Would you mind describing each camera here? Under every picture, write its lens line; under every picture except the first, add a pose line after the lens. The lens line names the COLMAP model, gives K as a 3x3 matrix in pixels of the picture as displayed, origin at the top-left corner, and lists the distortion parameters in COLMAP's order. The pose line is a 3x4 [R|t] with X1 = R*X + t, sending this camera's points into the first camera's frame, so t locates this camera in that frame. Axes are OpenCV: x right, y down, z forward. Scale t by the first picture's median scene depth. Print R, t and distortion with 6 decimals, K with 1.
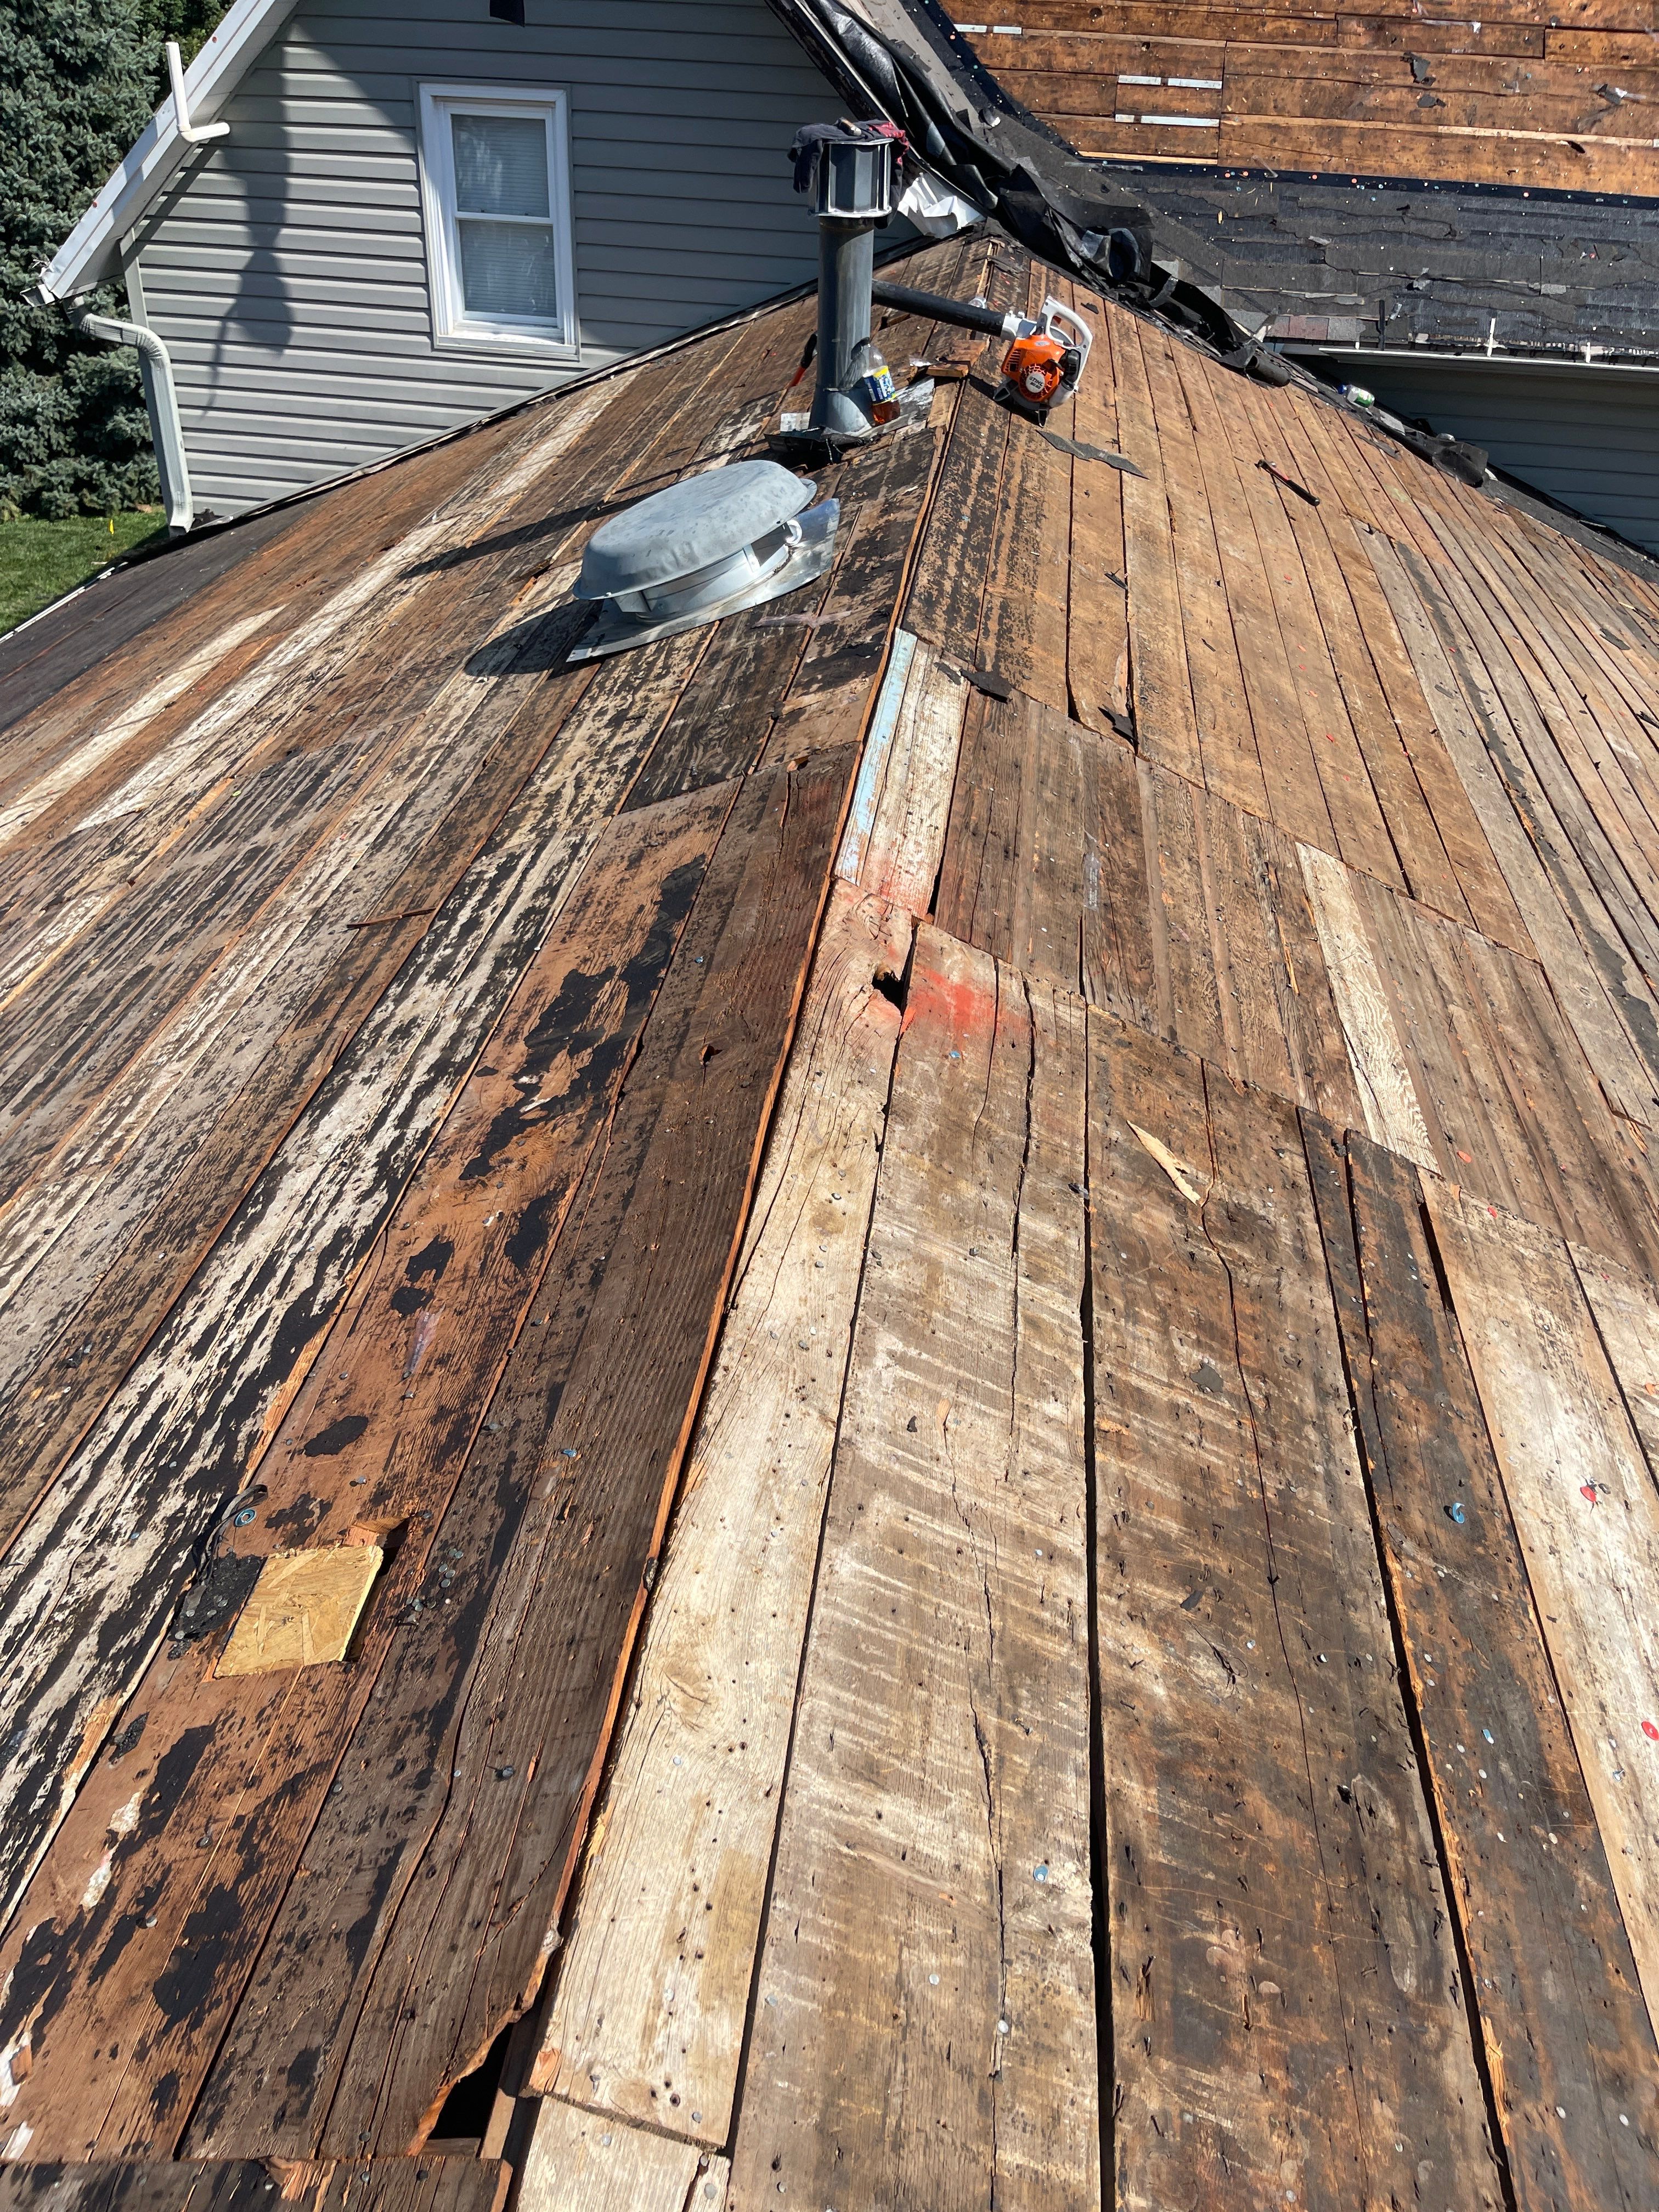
lens RADIAL K [[1678.2, 0, 818.8], [0, 1678.2, 1124.9], [0, 0, 1]] dist [0.060062, -0.080615]
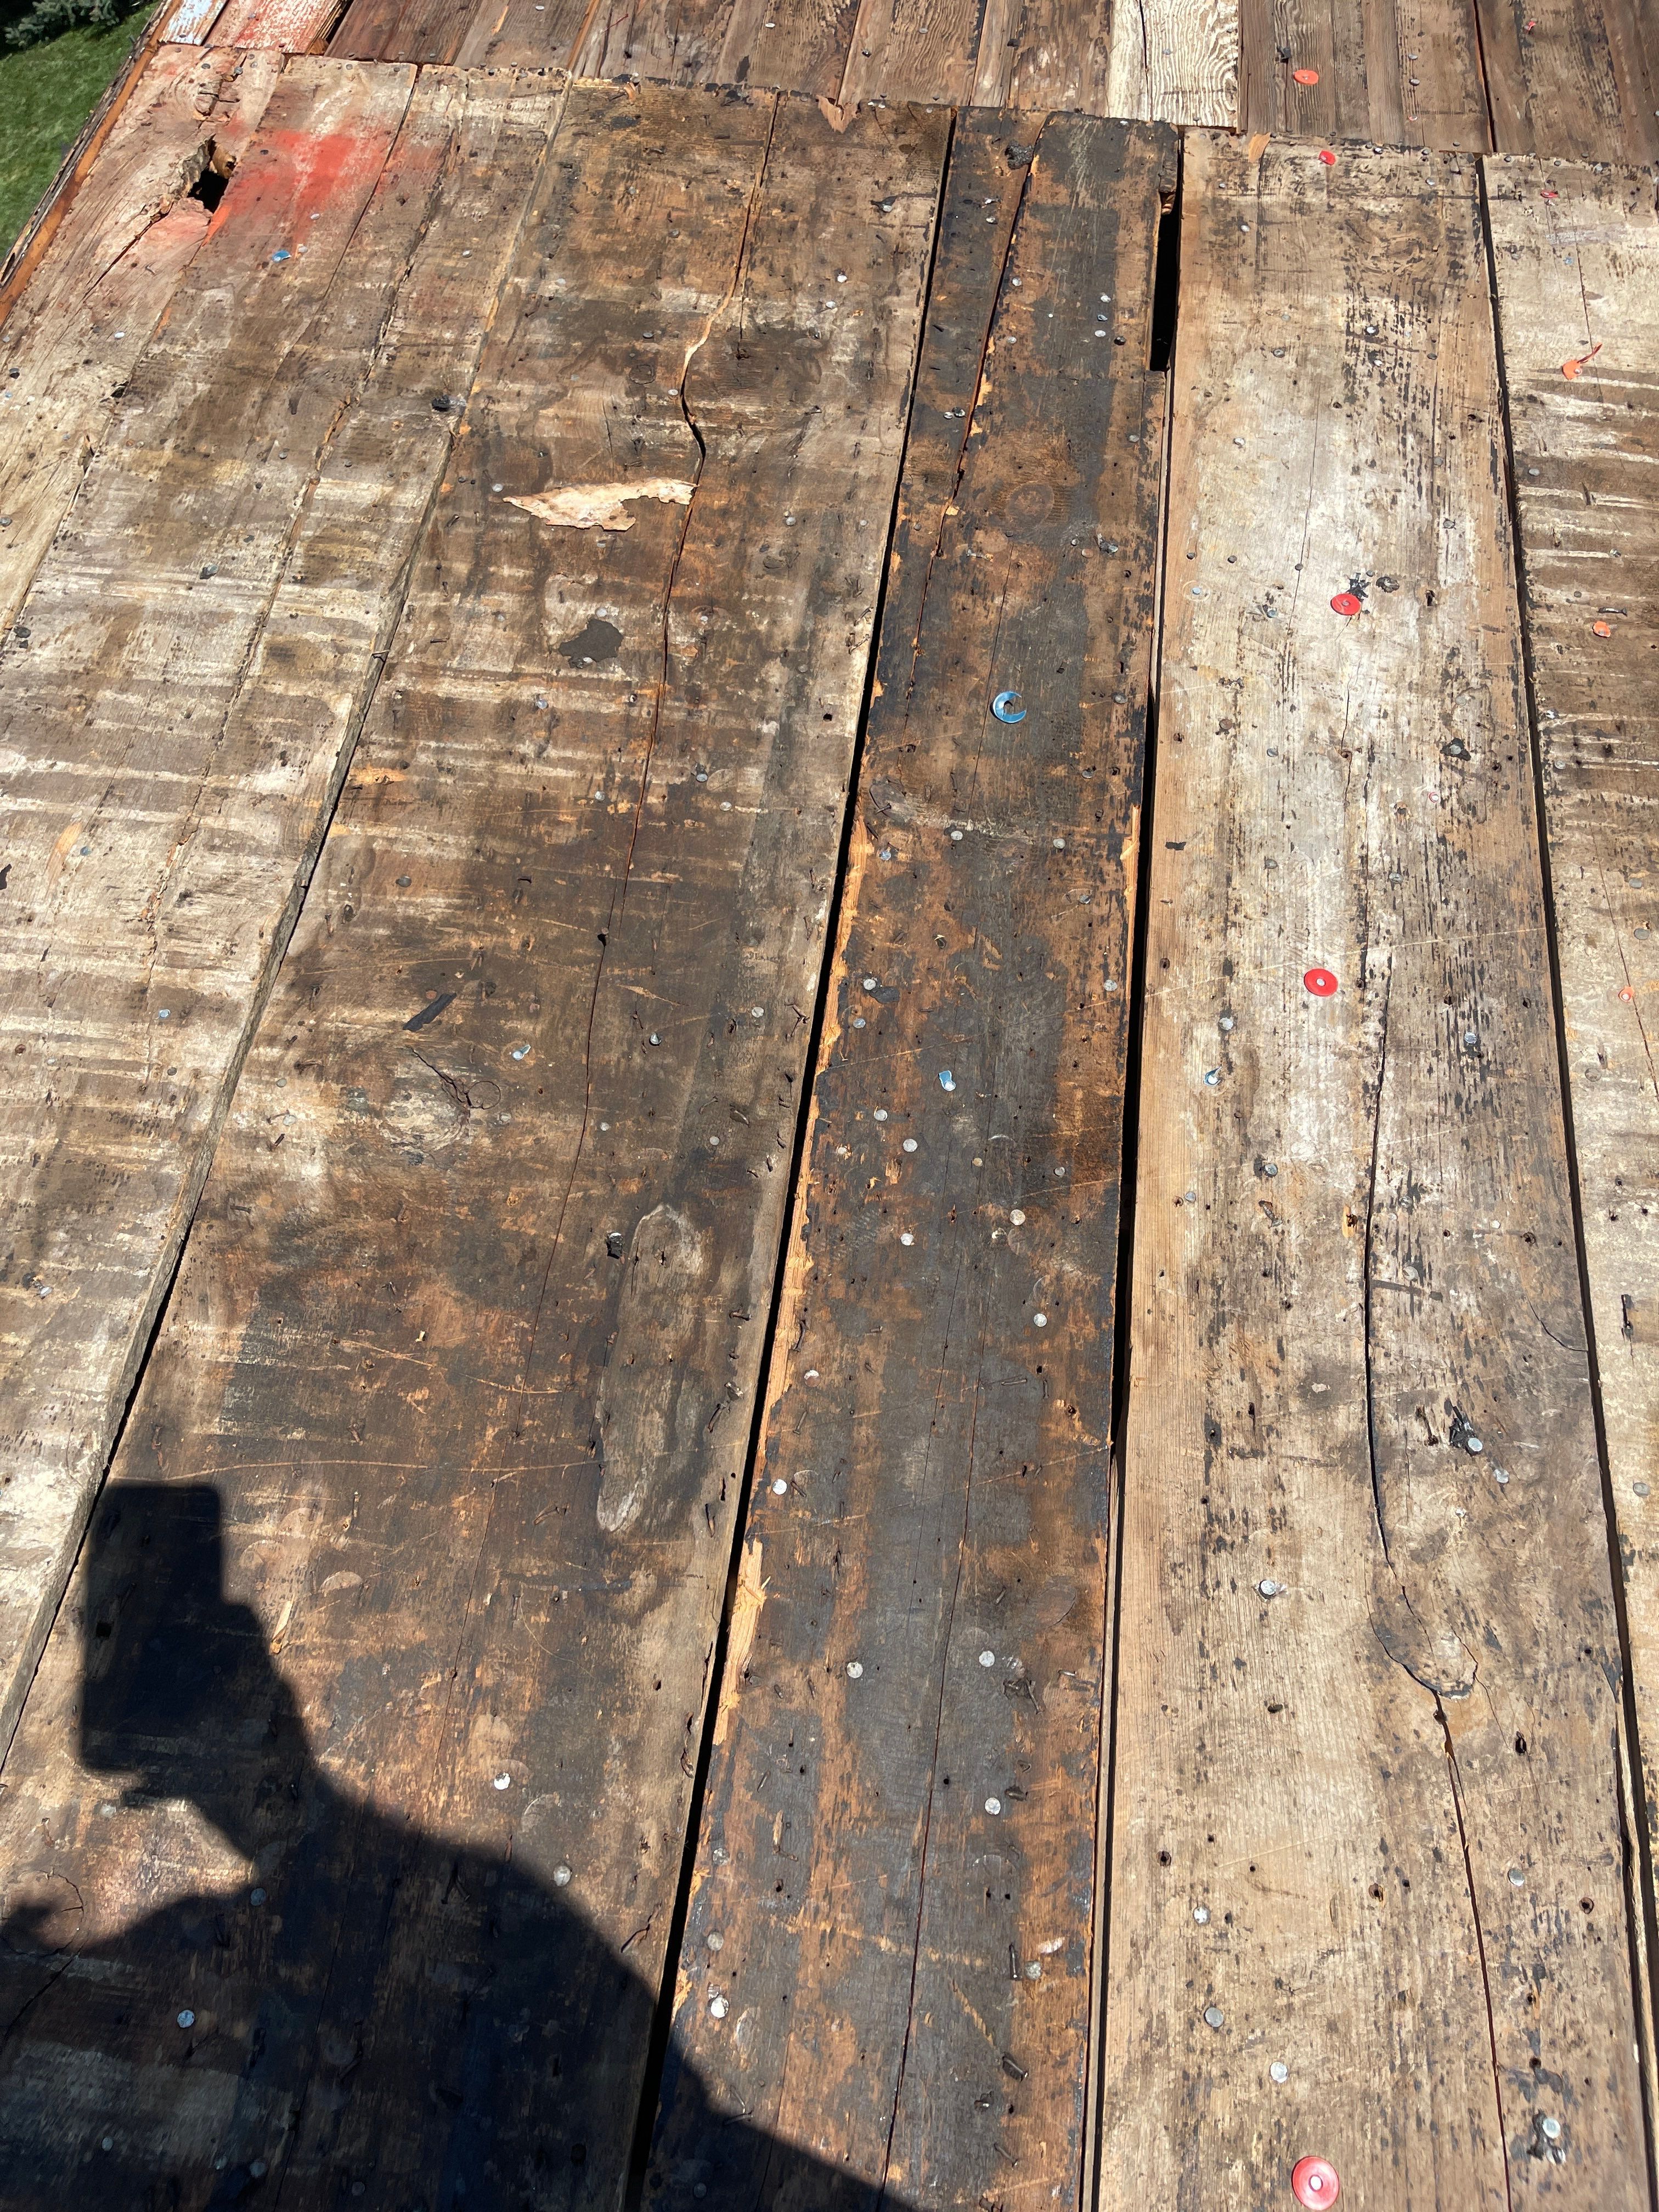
lens RADIAL K [[1678.2, 0, 838.2], [0, 1678.2, 1122.4], [0, 0, 1]] dist [0.060062, -0.080615]
pose [[0.906974, -0.216614, -0.361215, 0.211044], [0.338523, 0.885171, 0.319177, 0.057034], [0.250599, -0.411765, 0.876156, 0.154189]]
